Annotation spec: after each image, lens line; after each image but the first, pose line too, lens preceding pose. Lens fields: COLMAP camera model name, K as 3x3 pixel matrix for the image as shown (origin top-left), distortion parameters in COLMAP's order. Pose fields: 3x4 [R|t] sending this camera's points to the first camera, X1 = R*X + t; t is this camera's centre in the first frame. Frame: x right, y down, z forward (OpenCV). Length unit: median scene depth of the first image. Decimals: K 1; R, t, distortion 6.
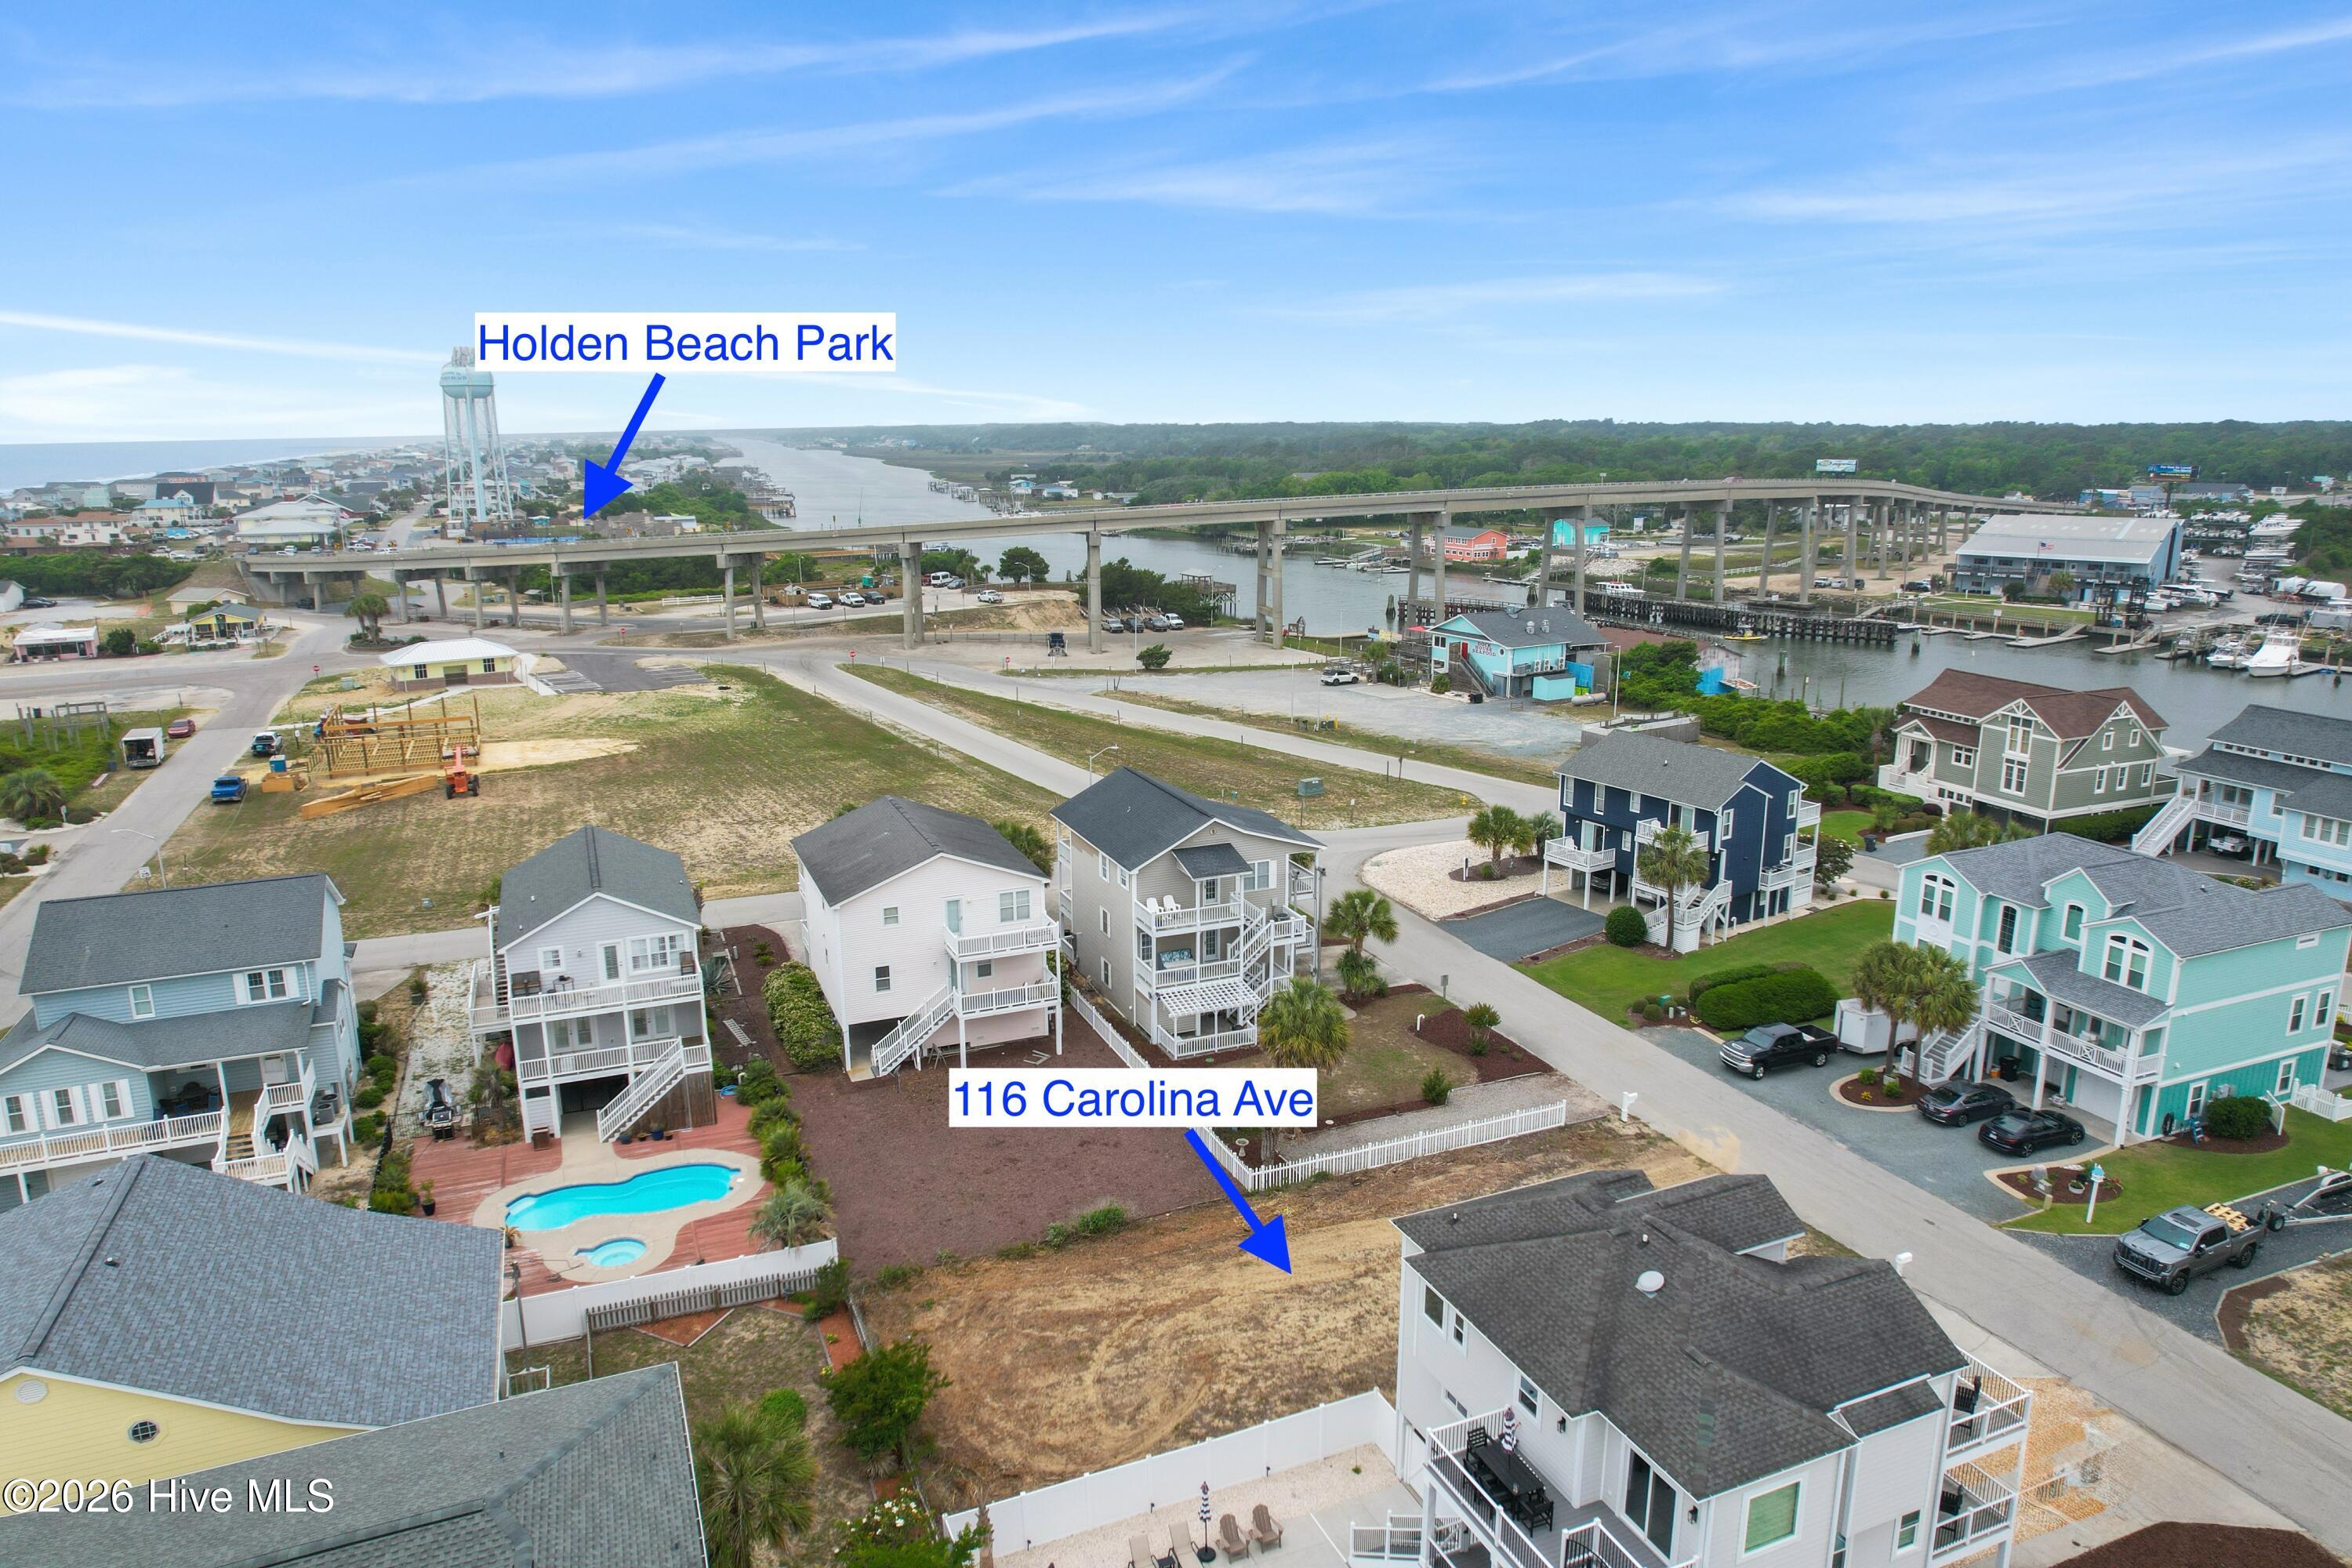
lens RADIAL K [[1495.6, 0, 1190.0], [0, 1495.6, 769.1], [0, 0, 1]] dist [-0.040619, 0.002221]
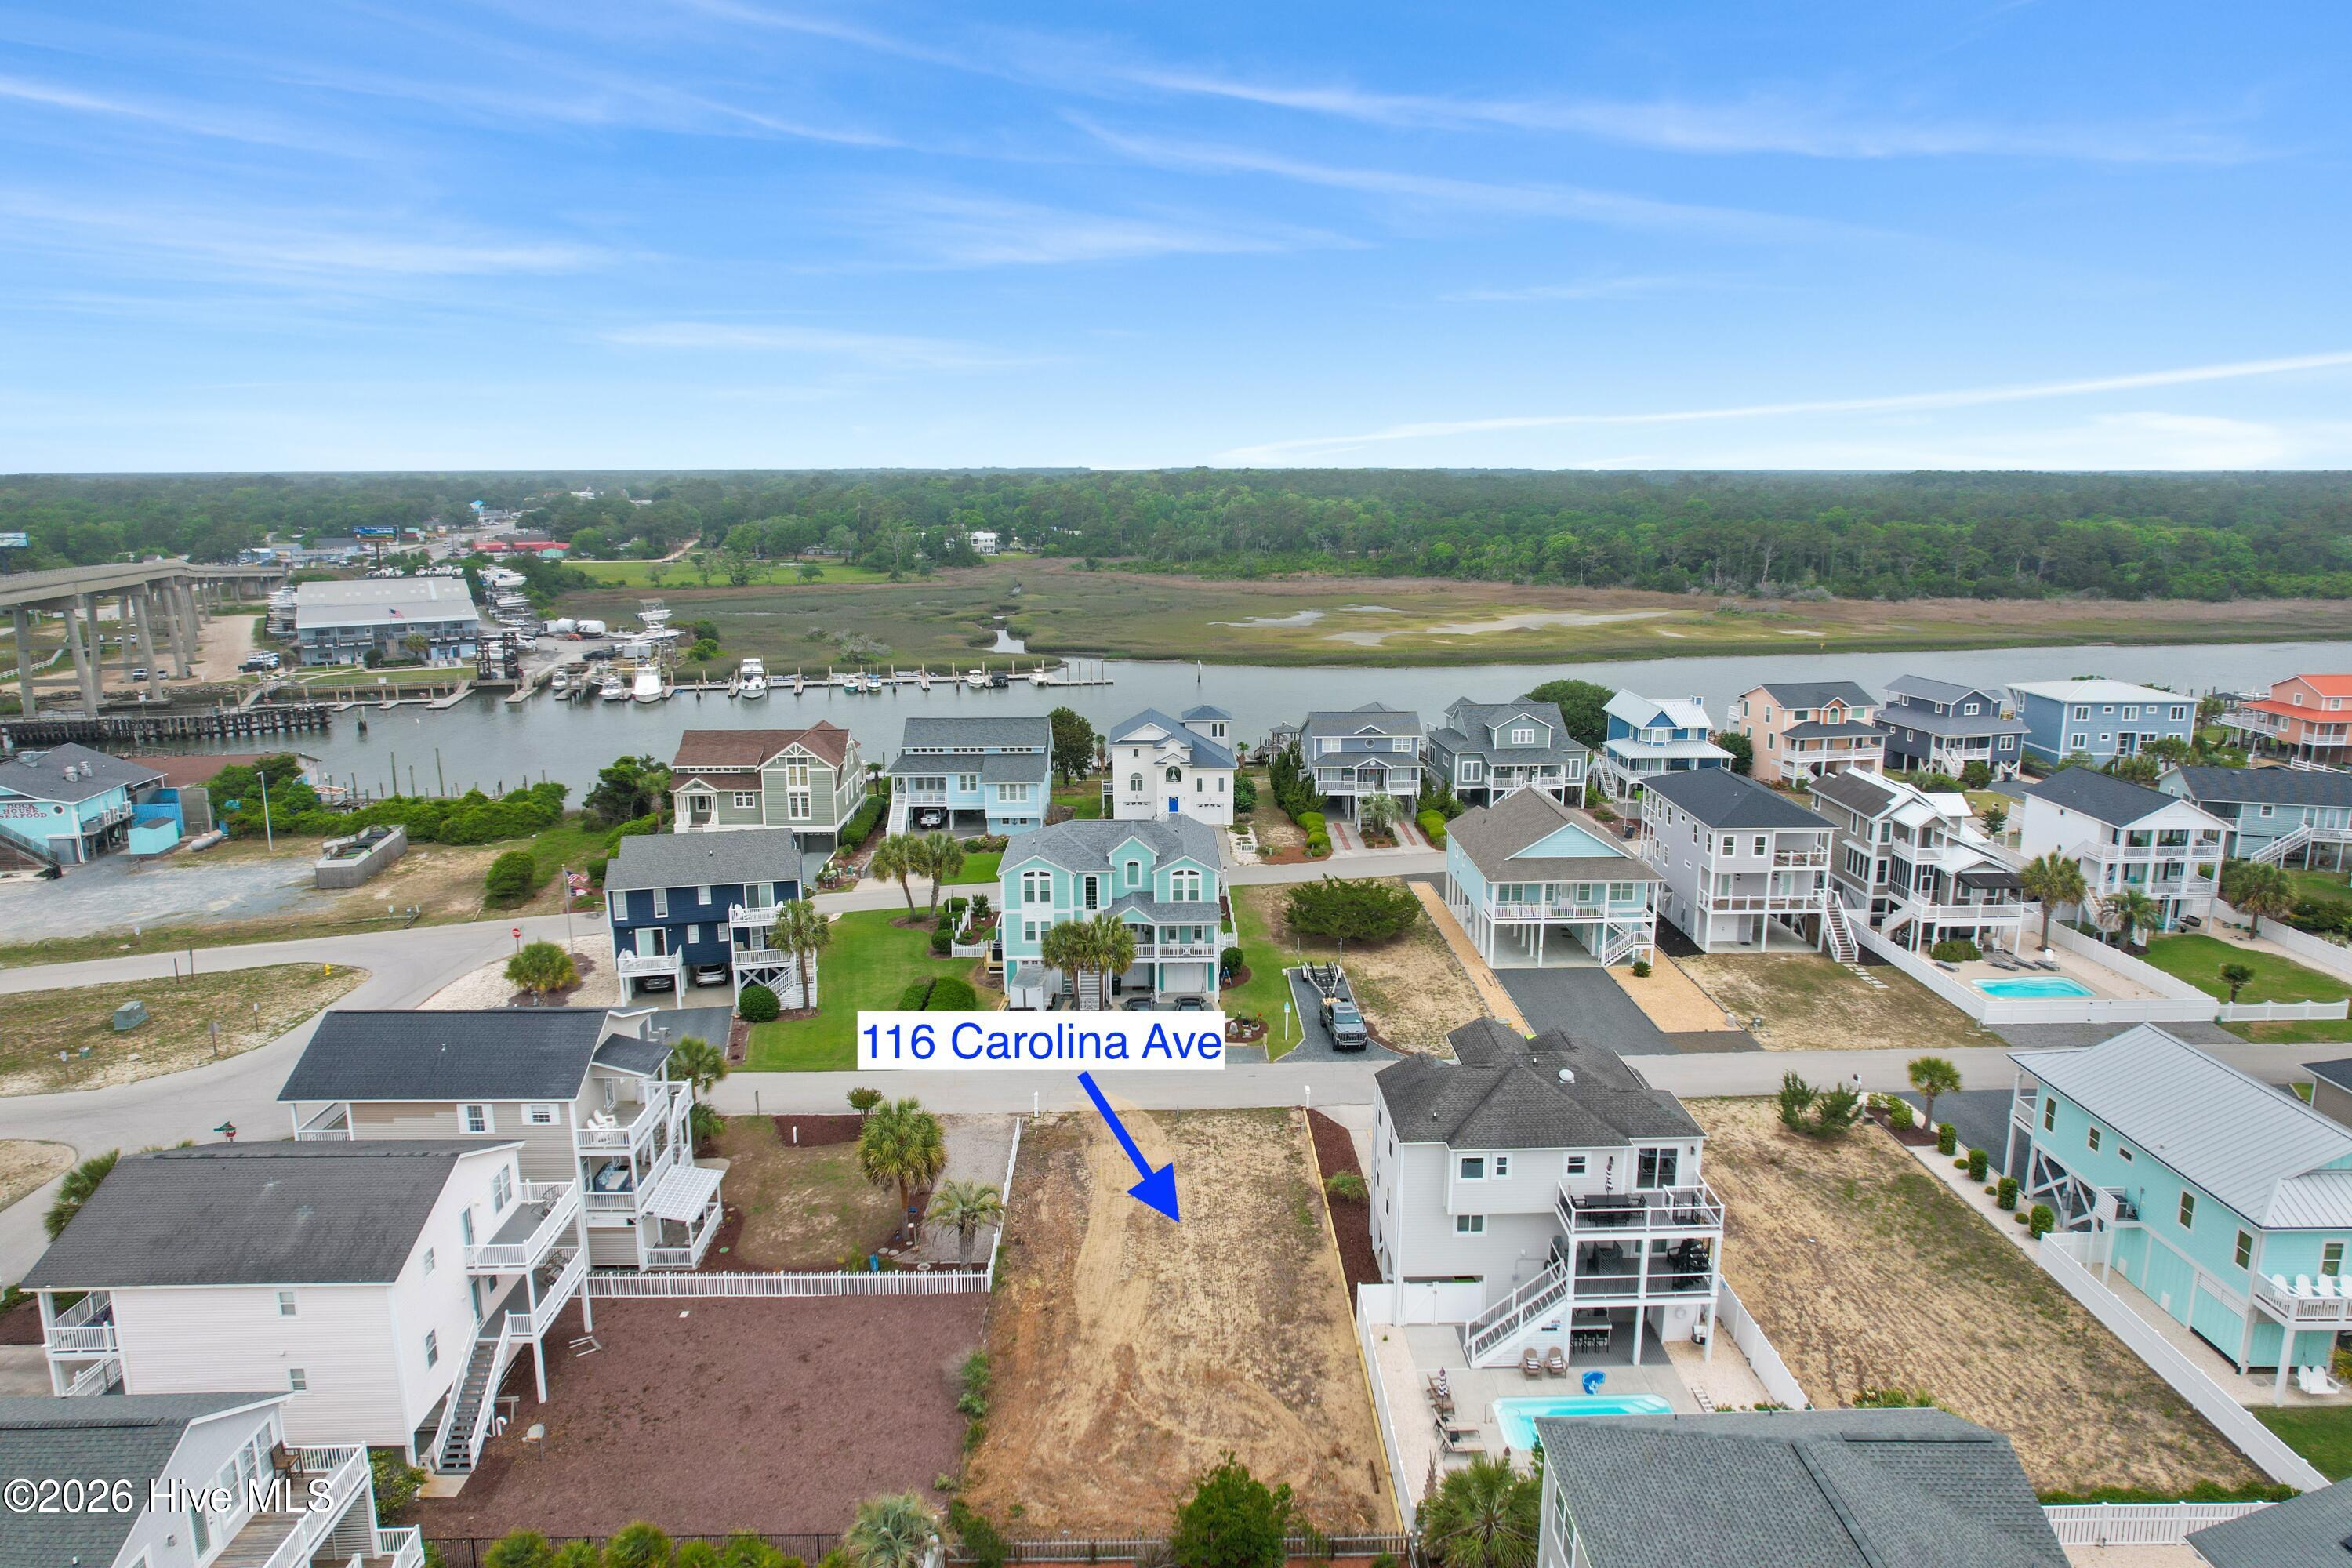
lens RADIAL K [[1495.6, 0, 1192.7], [0, 1495.6, 788.9], [0, 0, 1]] dist [-0.040619, 0.002221]
pose [[0.366153, -0.192206, 0.910488, -0.471933], [0.209002, 0.970424, 0.120809, -0.095608], [-0.906780, 0.146059, 0.395496, 0.231443]]
